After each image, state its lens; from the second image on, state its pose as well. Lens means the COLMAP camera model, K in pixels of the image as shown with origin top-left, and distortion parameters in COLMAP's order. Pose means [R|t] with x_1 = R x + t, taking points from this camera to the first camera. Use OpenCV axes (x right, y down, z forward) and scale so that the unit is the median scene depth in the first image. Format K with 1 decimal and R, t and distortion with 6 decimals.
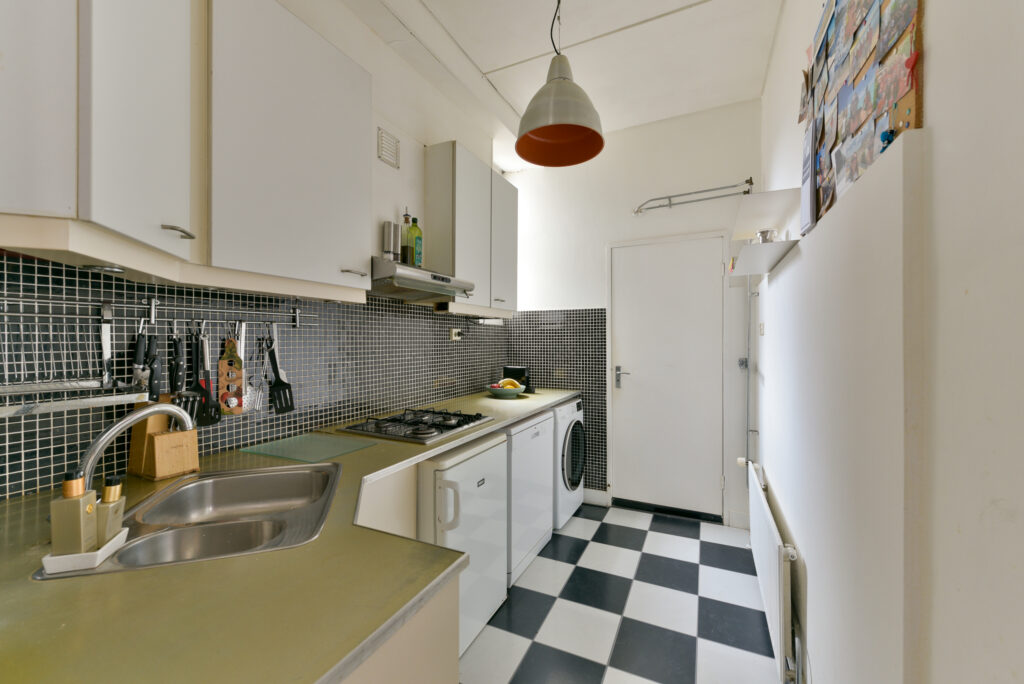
lens RADIAL K [[404.0, 0, 512.0], [0, 404.0, 342.0], [0, 0, 1]] dist [0.000919, -0.000098]
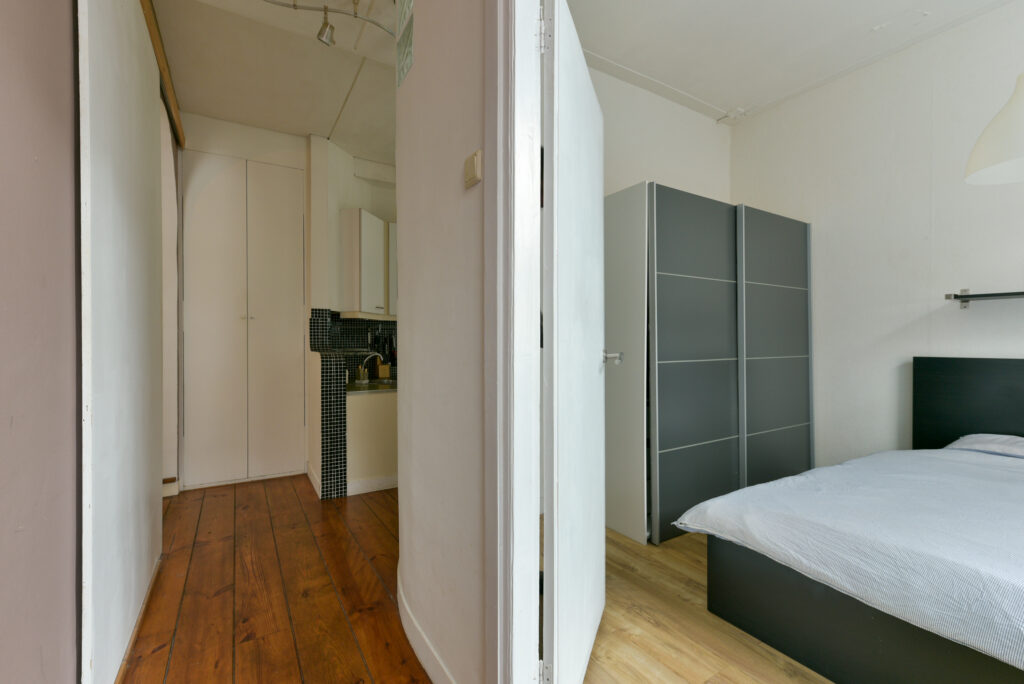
lens RADIAL K [[423.0, 0, 474.7], [0, 423.0, 345.6], [0, 0, 1]] dist [0.000558, -0.000190]
pose [[0.818269, 0.003202, -0.574826, 1.023372], [0.000827, 0.999977, 0.006748, 0.024430], [0.574835, -0.005997, 0.818248, -0.811222]]
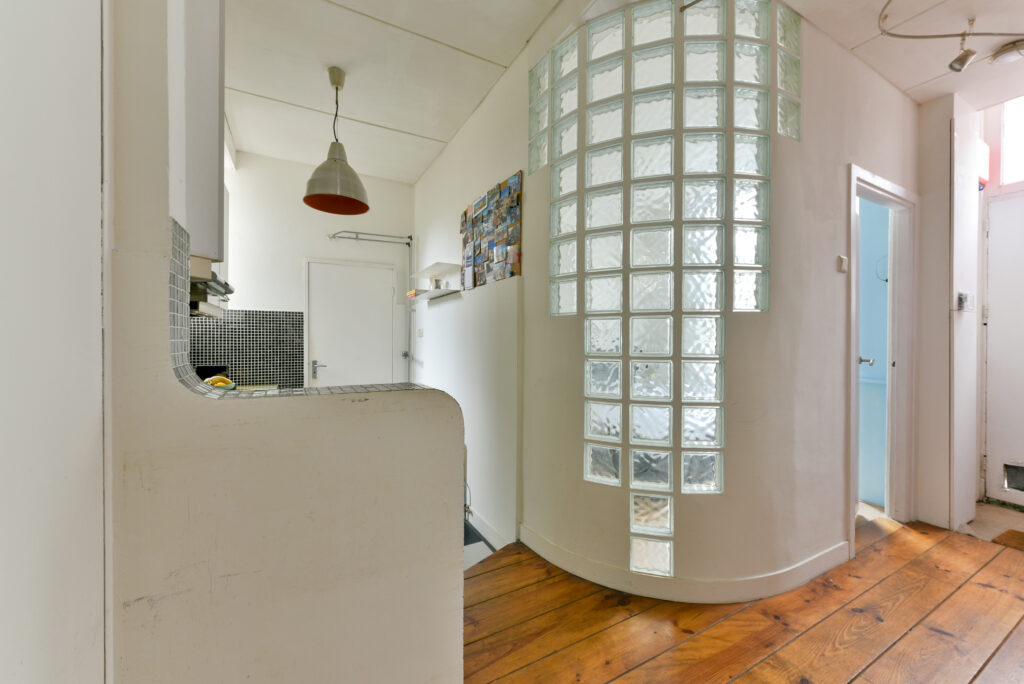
lens RADIAL K [[404.0, 0, 512.0], [0, 404.0, 342.0], [0, 0, 1]] dist [0.000919, -0.000098]
pose [[0.583486, 0.000712, 0.812123, -0.575954], [-0.002815, 0.999995, 0.001146, 0.001386], [-0.812119, -0.002954, 0.583485, -0.291598]]
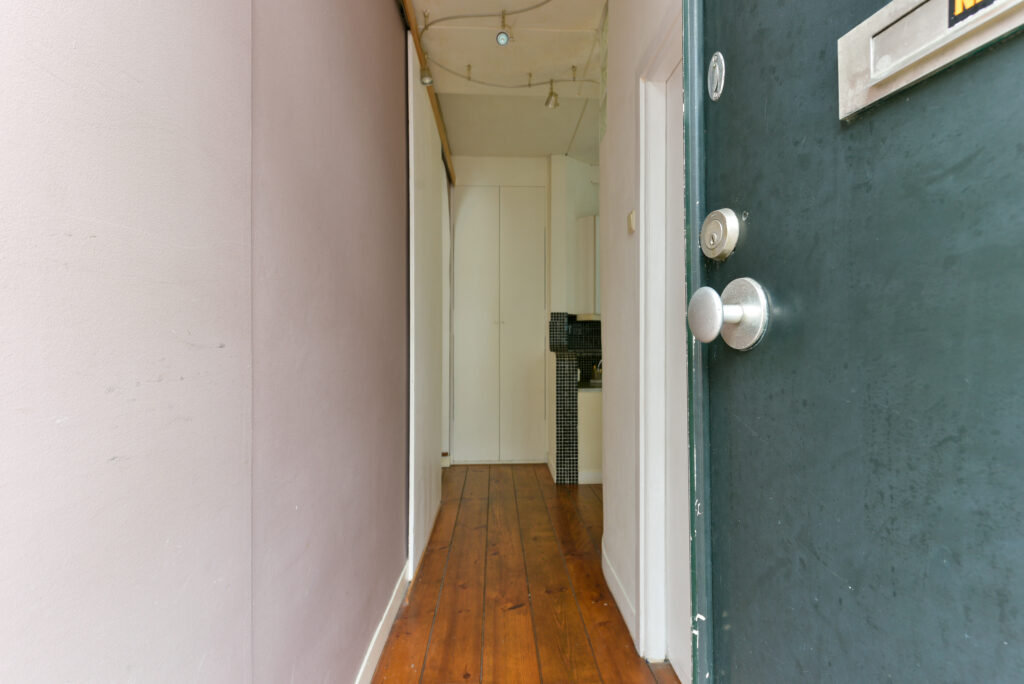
lens RADIAL K [[521.7, 0, 512.0], [0, 521.7, 342.0], [0, 0, 1]] dist [-0.000085, -0.000010]
pose [[0.459936, -0.003137, -0.887947, 1.449490], [-0.000362, 0.999993, -0.003720, 0.024671], [0.887952, 0.002033, 0.459931, -0.996852]]
